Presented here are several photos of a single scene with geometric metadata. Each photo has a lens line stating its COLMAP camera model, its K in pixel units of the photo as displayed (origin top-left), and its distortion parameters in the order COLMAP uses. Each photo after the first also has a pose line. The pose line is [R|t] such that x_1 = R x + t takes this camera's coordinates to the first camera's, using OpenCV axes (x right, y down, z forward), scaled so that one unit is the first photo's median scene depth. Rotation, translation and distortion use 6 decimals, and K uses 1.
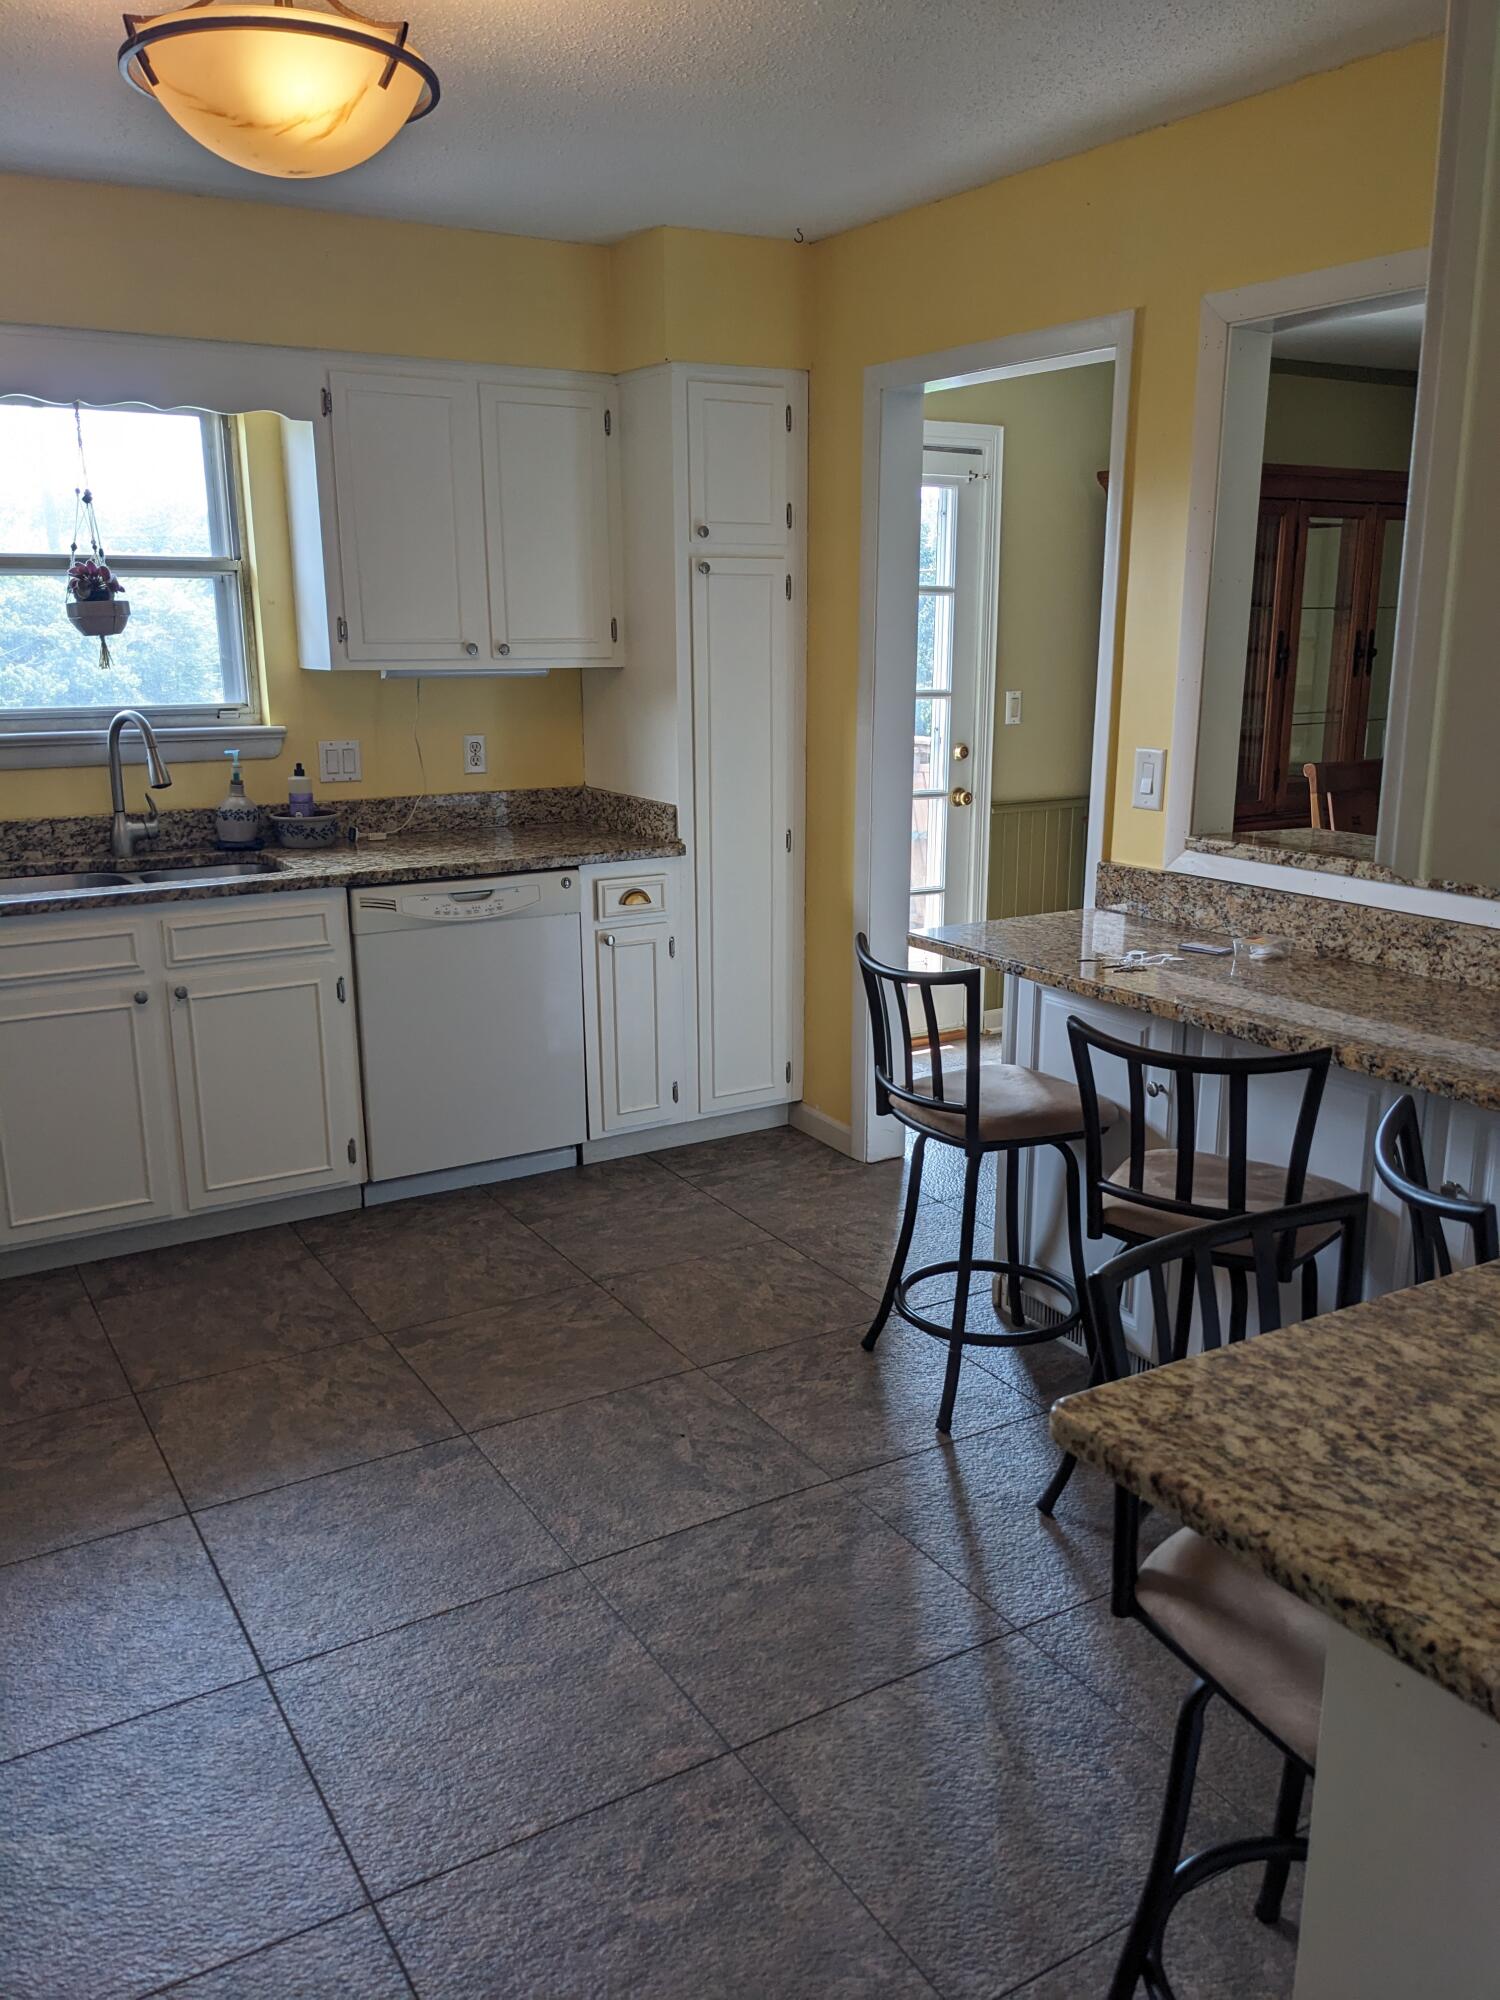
lens RADIAL K [[1574.0, 0, 750.5], [0, 1574.0, 1001.6], [0, 0, 1]] dist [0.043825, -0.072192]
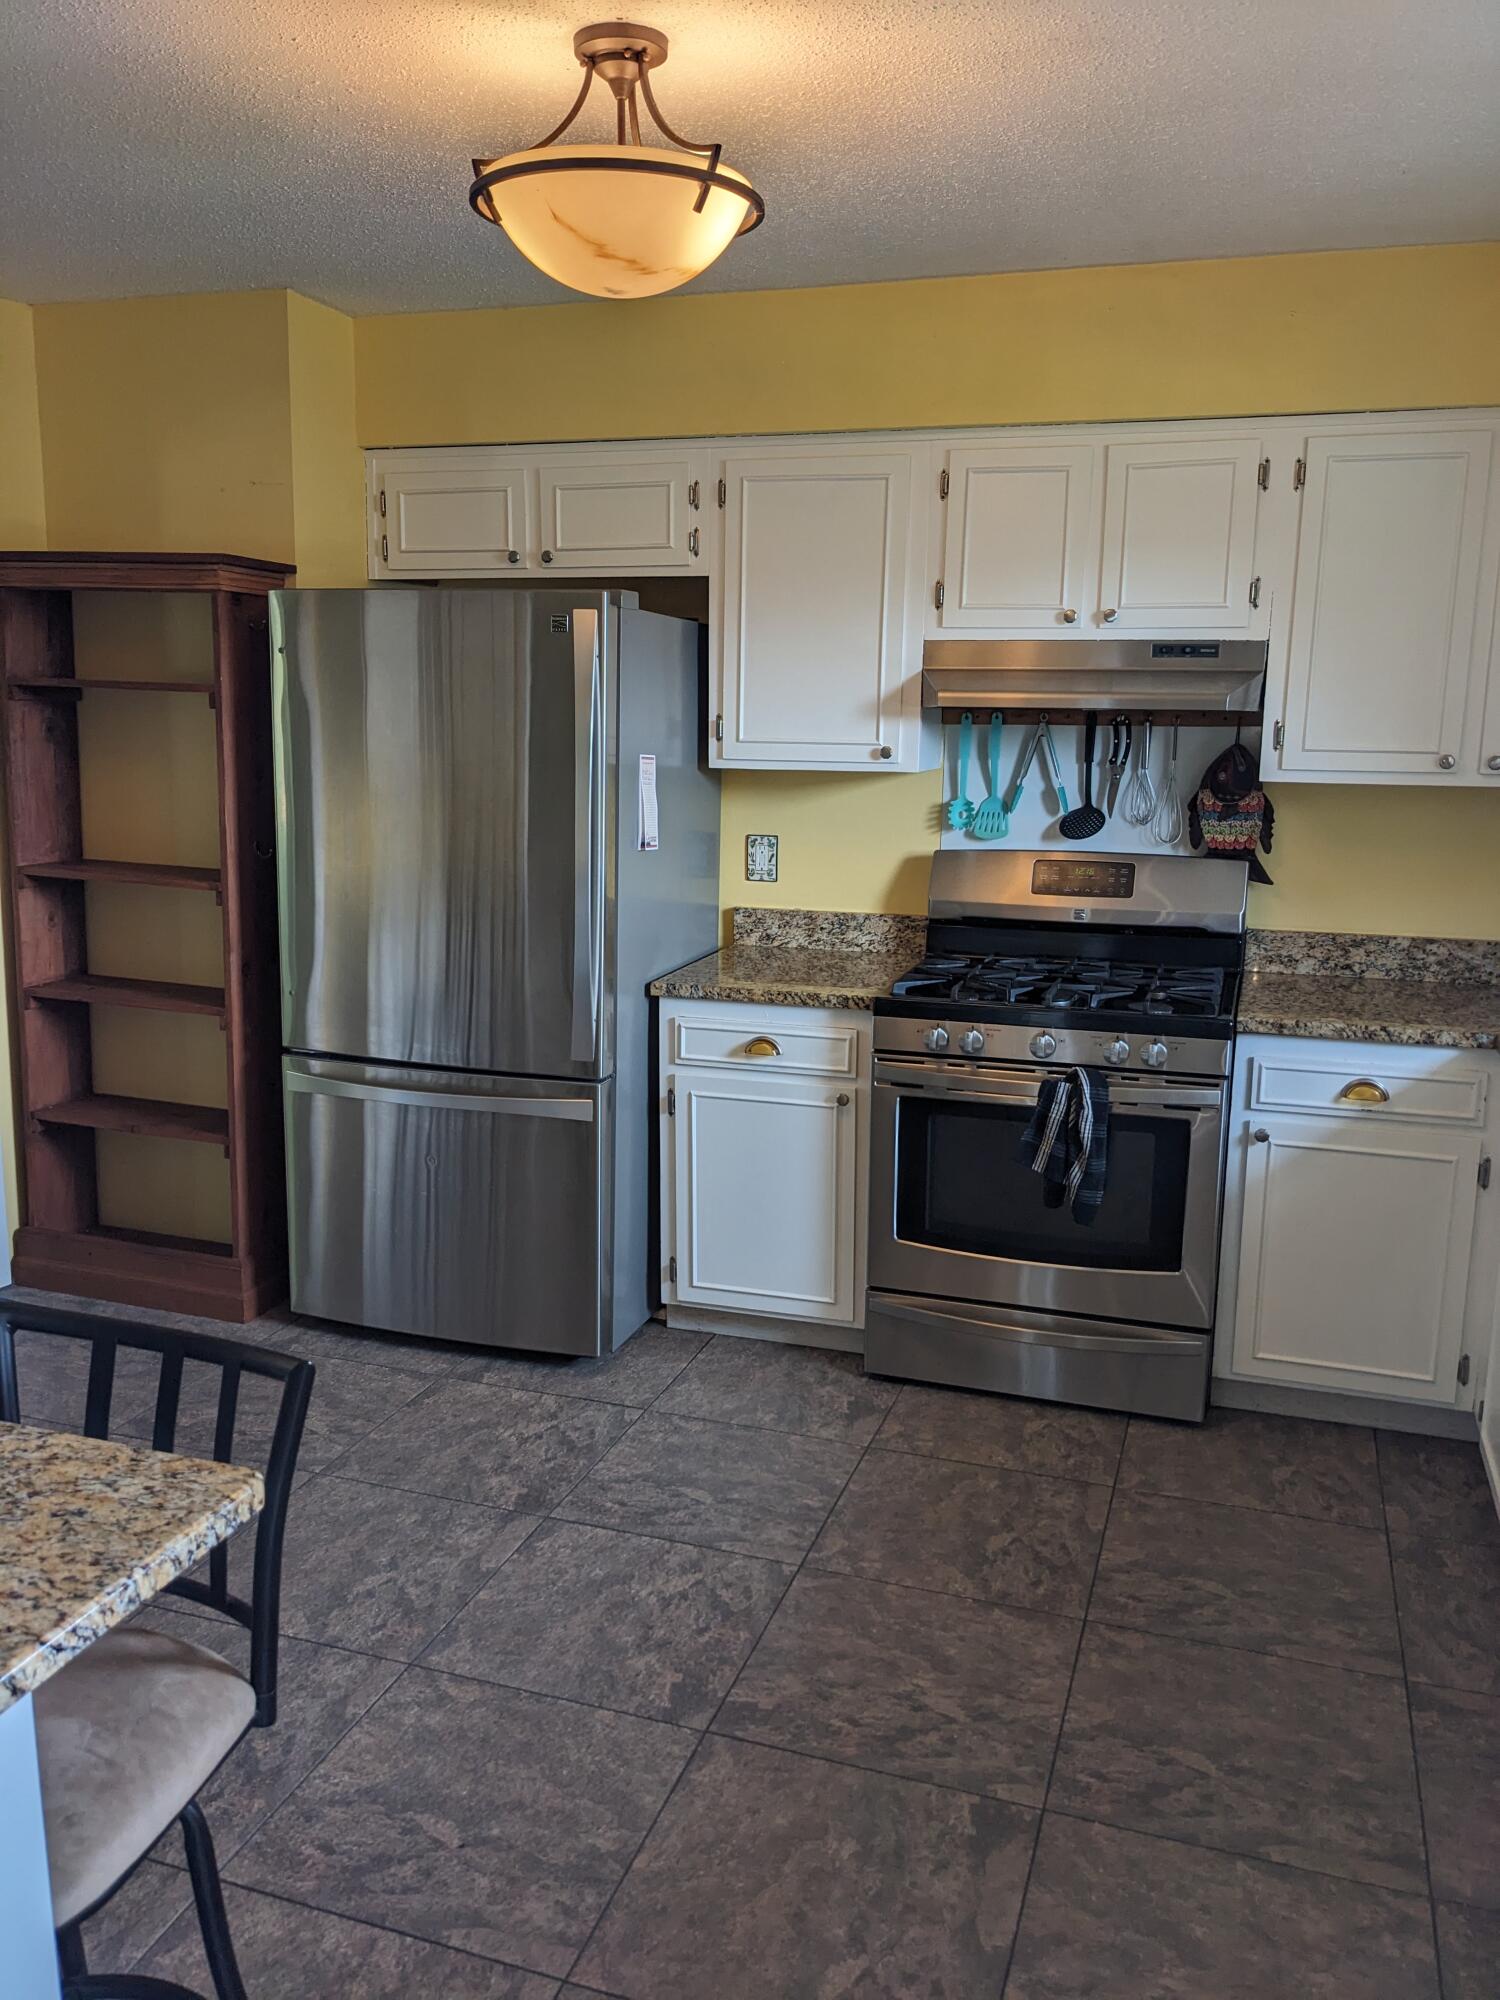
lens RADIAL K [[1574.0, 0, 749.7], [0, 1574.0, 995.7], [0, 0, 1]] dist [0.043825, -0.072192]
pose [[-0.755382, 0.106046, -0.646647, 0.259338], [-0.170118, 0.921248, 0.349803, -0.325001], [0.632817, 0.374241, -0.677854, 1.317969]]
